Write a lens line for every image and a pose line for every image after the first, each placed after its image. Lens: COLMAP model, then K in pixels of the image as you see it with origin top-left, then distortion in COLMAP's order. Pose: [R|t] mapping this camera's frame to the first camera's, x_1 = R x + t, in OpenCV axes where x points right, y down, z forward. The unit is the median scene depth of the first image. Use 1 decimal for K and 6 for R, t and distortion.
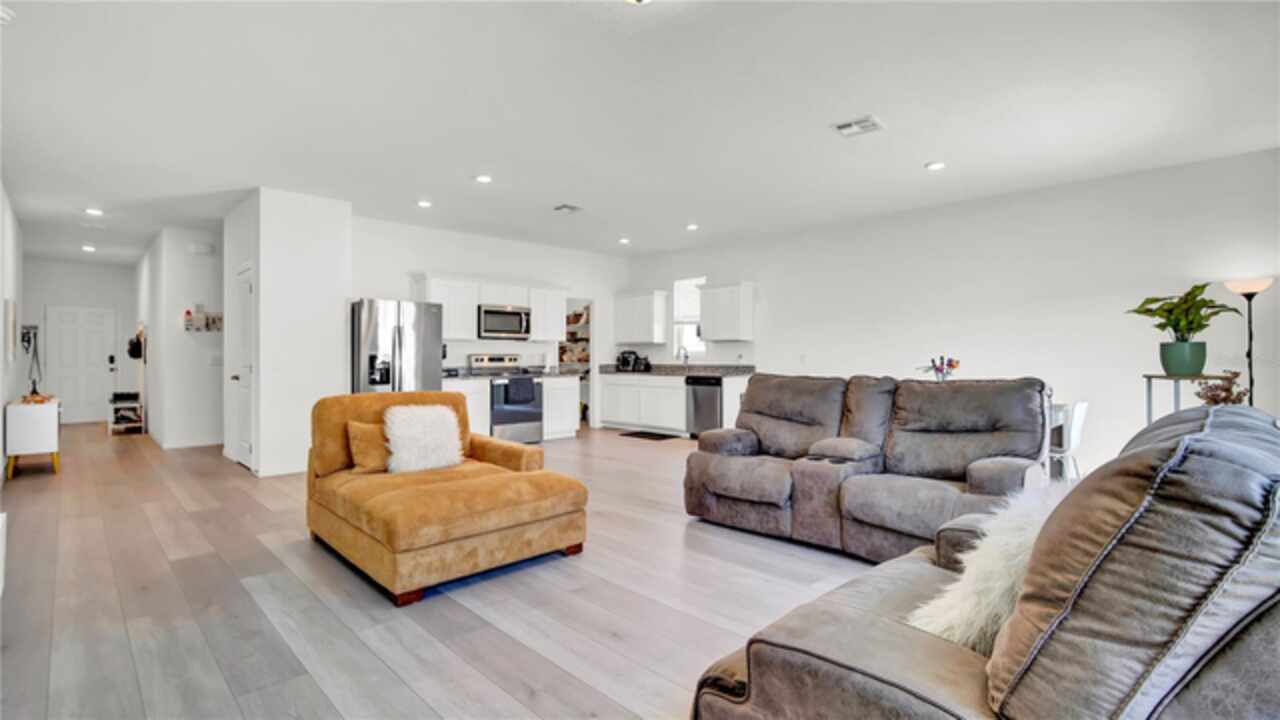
lens RADIAL K [[581.5, 0, 631.2], [0, 581.5, 356.2], [0, 0, 1]] dist [-0.008256, -0.000601]
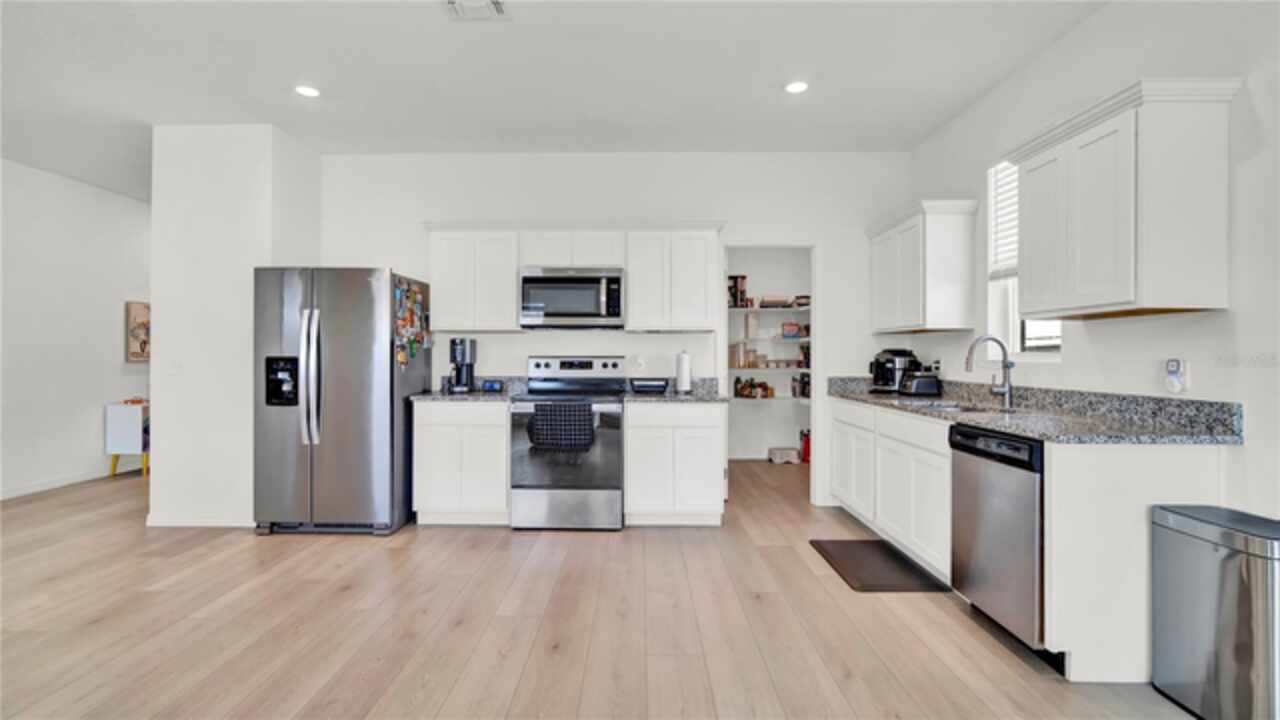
lens RADIAL K [[581.5, 0, 641.9], [0, 581.5, 356.4], [0, 0, 1]] dist [-0.008256, -0.000601]
pose [[0.711423, 0.005920, -0.702739, 0.204922], [-0.003945, 0.999982, 0.004430, -0.005328], [0.702753, -0.000379, 0.711434, 0.634742]]
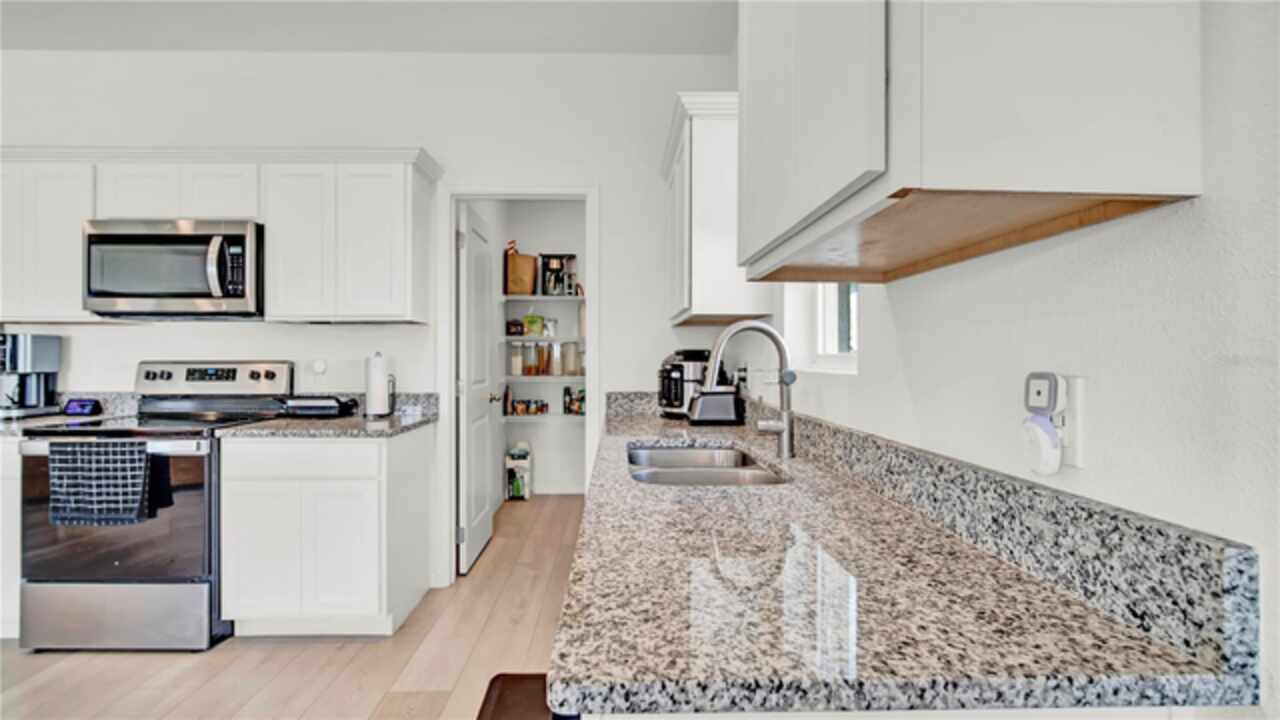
lens RADIAL K [[581.5, 0, 634.5], [0, 581.5, 363.3], [0, 0, 1]] dist [-0.008256, -0.000601]
pose [[0.734522, 0.009887, -0.678512, 0.206946], [-0.003092, 0.999932, 0.011224, -0.006167], [0.678577, -0.006146, 0.734503, 0.899398]]
